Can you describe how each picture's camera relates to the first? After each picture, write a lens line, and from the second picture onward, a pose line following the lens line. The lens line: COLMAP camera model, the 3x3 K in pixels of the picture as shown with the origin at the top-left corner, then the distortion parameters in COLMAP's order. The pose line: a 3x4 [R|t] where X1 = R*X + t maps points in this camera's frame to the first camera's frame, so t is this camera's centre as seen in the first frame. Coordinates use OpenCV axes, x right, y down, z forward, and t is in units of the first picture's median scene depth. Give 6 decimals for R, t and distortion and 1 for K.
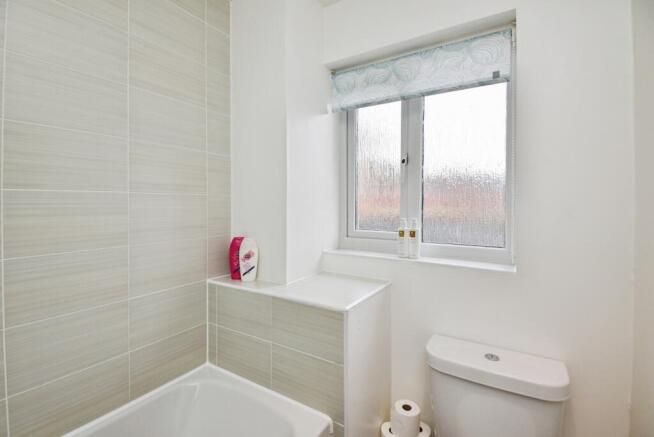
lens RADIAL K [[300.5, 0, 327.9], [0, 300.5, 215.2], [0, 0, 1]] dist [0.024560, 0.000006]
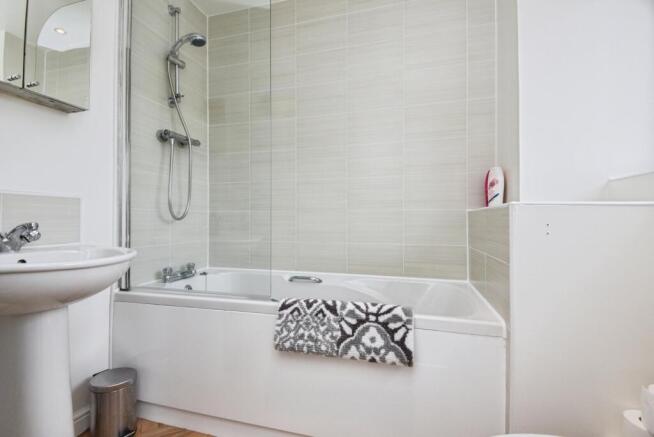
lens RADIAL K [[300.5, 0, 327.9], [0, 300.5, 215.2], [0, 0, 1]] dist [0.024560, 0.000006]
pose [[0.325857, -0.005390, -0.945404, 0.529676], [-0.004723, 0.999962, -0.007329, 0.248764], [0.945407, 0.006853, 0.325819, 0.113606]]
